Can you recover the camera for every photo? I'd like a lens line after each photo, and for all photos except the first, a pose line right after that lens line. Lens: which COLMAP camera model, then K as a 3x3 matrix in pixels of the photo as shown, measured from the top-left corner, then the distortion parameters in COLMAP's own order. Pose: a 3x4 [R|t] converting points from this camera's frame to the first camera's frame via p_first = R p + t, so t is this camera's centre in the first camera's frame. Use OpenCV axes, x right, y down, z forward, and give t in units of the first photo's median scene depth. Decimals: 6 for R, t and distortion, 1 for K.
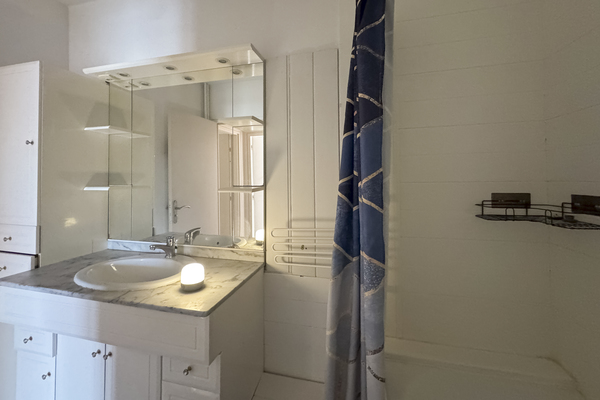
lens RADIAL K [[242.5, 0, 302.3], [0, 242.5, 178.1], [0, 0, 1]] dist [0.000594, 0.000114]
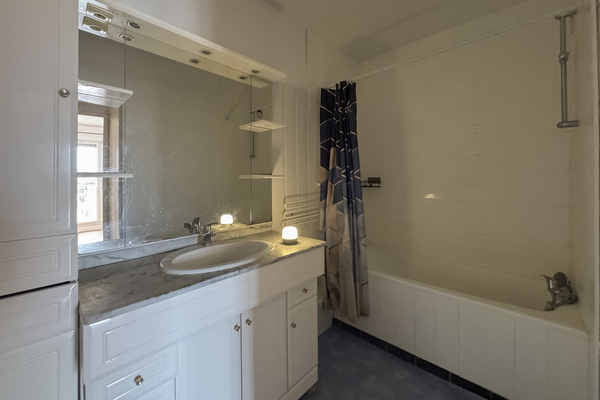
lens RADIAL K [[242.5, 0, 302.3], [0, 242.5, 178.1], [0, 0, 1]] dist [0.000594, 0.000114]
pose [[0.488605, 0.002586, 0.872501, -1.421405], [-0.006047, 0.999982, 0.000423, 0.059458], [-0.872484, -0.005483, 0.488612, 0.213199]]
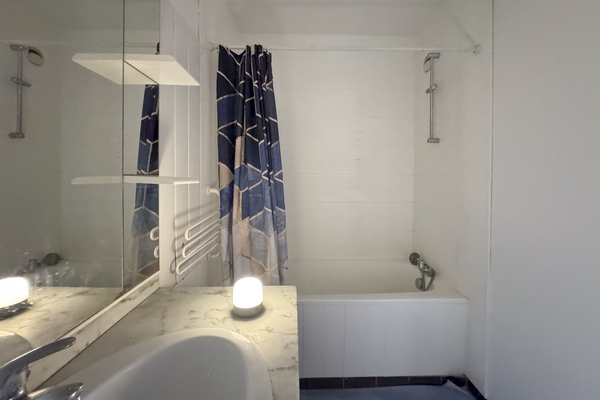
lens RADIAL K [[242.5, 0, 302.3], [0, 242.5, 178.1], [0, 0, 1]] dist [0.000594, 0.000114]
pose [[-0.268687, -0.000261, 0.963227, -1.029636], [-0.011607, 0.999928, -0.002967, 0.044578], [-0.963158, -0.011977, -0.268671, 0.900875]]
